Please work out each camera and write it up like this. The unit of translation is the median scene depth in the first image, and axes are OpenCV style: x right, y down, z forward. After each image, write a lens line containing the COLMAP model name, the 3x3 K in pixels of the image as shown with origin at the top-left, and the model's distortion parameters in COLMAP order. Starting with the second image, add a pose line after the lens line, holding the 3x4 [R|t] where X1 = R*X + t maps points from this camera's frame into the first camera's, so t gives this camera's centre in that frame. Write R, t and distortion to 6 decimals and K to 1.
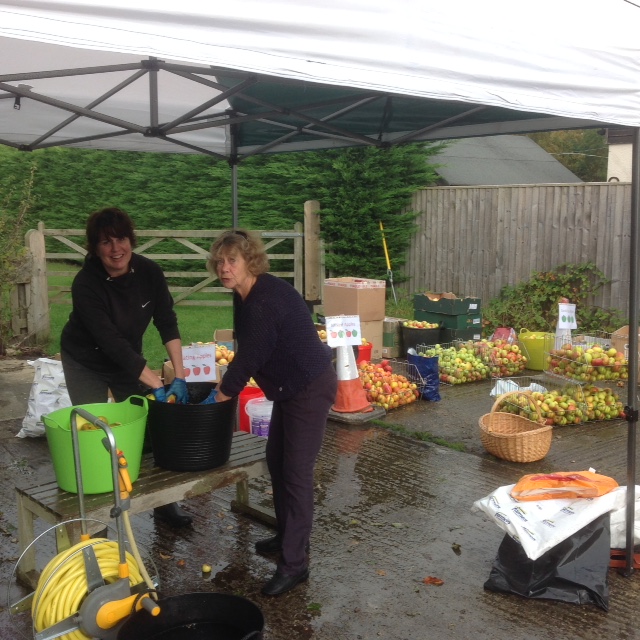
lens RADIAL K [[804.6, 0, 319.0], [0, 804.6, 321.7], [0, 0, 1]] dist [0.087561, 0.000000]
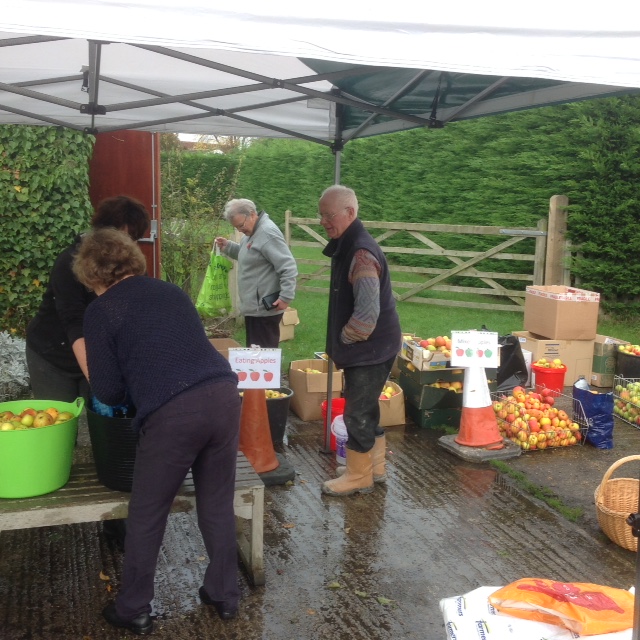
lens RADIAL K [[804.6, 0, 321.1], [0, 804.6, 317.8], [0, 0, 1]] dist [0.087561, 0.000000]
pose [[0.903580, 0.092097, -0.418404, 0.140050], [-0.090275, 0.995623, 0.024197, -0.016066], [0.418801, 0.015907, 0.907939, 0.097368]]
